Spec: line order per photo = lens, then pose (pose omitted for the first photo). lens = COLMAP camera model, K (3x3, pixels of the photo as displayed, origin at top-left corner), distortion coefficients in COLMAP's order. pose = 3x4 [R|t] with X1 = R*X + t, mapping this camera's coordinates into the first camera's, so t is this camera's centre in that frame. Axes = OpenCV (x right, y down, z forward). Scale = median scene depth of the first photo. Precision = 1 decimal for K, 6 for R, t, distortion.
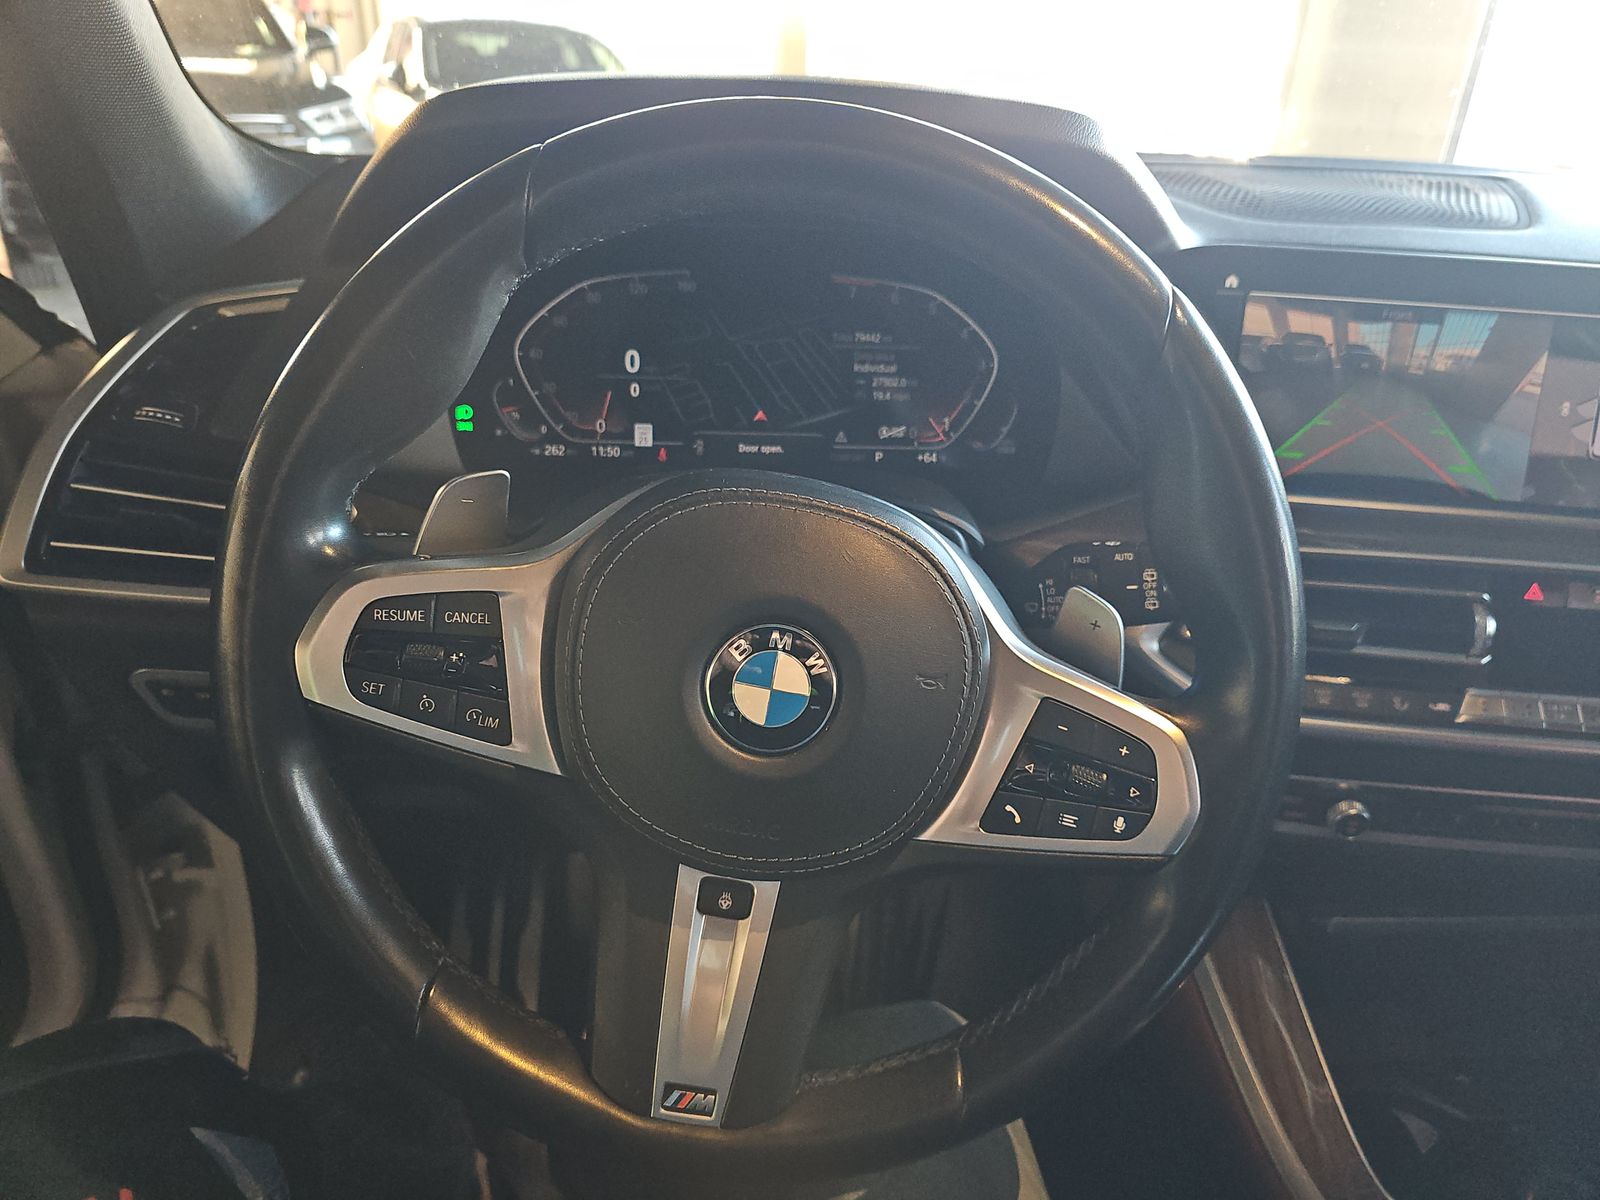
lens RADIAL K [[1078.2, 0, 801.7], [0, 1078.2, 586.4], [0, 0, 1]] dist [0.049799, -0.031897]
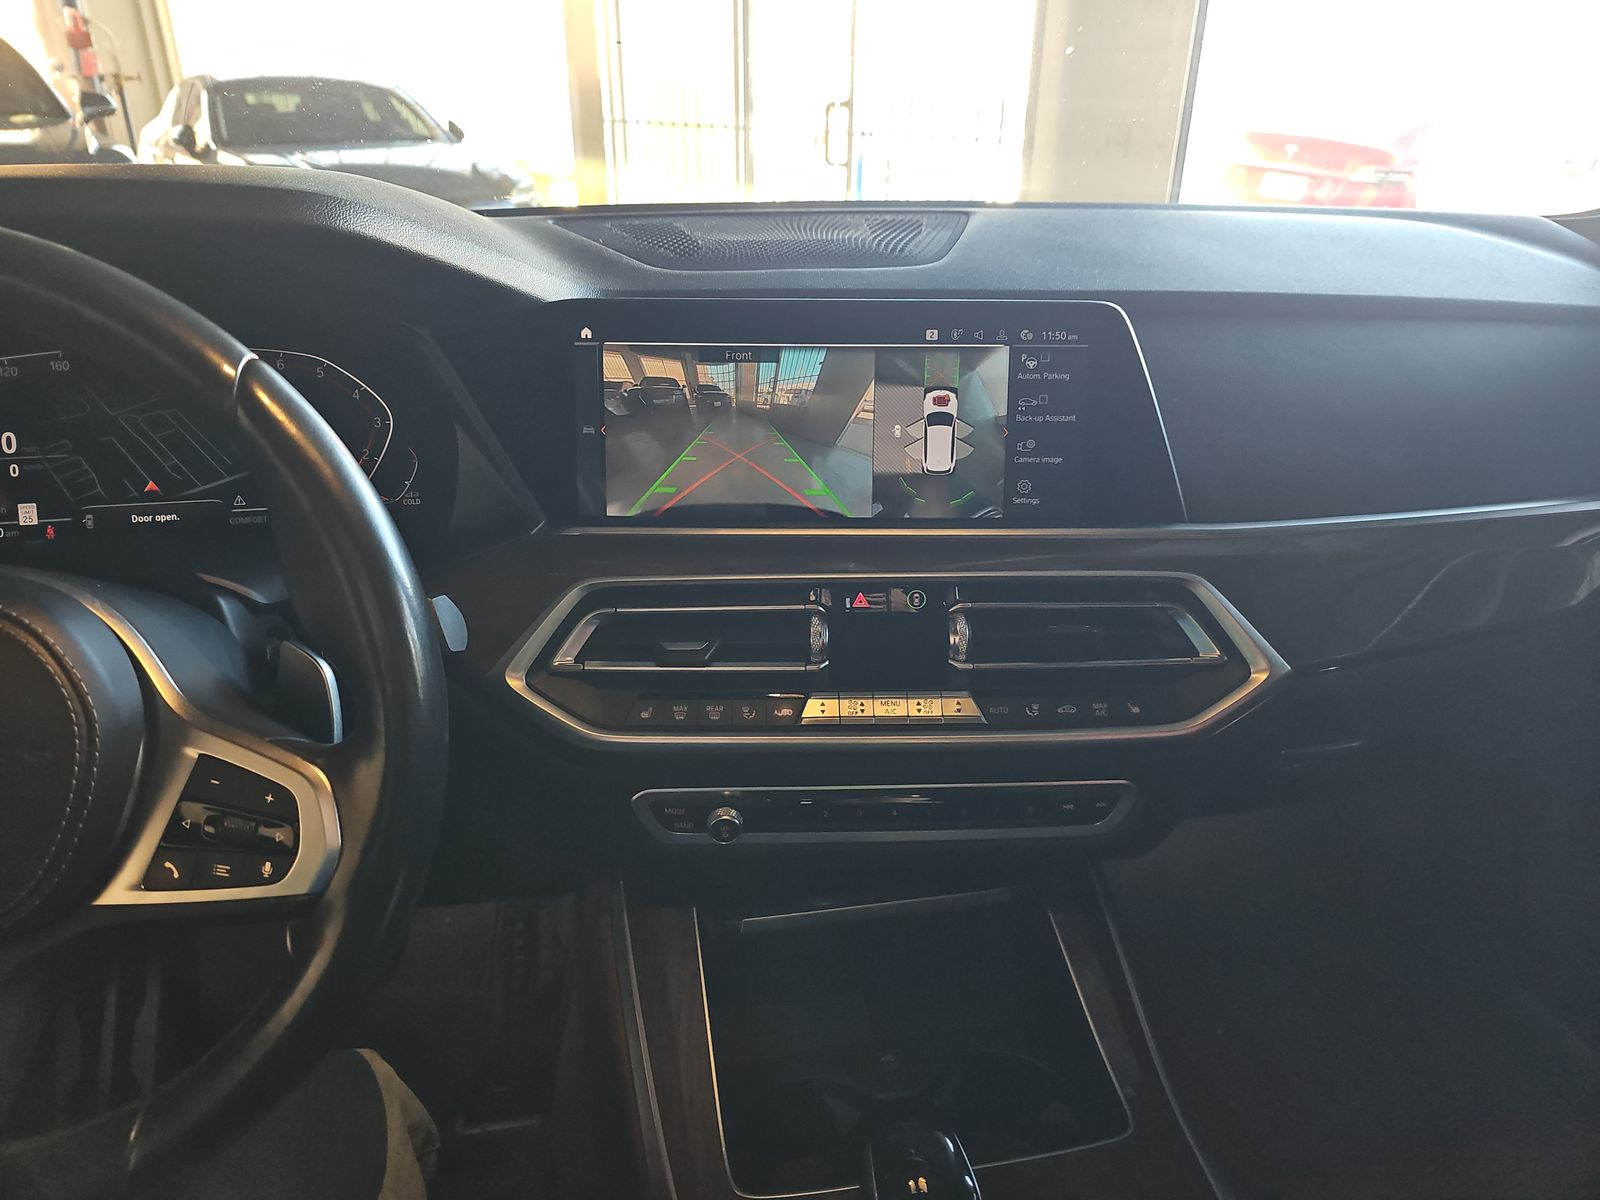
lens RADIAL K [[1078.2, 0, 807.1], [0, 1078.2, 570.4], [0, 0, 1]] dist [0.049799, -0.031897]
pose [[0.993824, -0.080297, 0.076586, 0.498009], [0.082976, 0.996023, -0.032452, 0.005550], [-0.073675, 0.038607, 0.996535, -0.070006]]
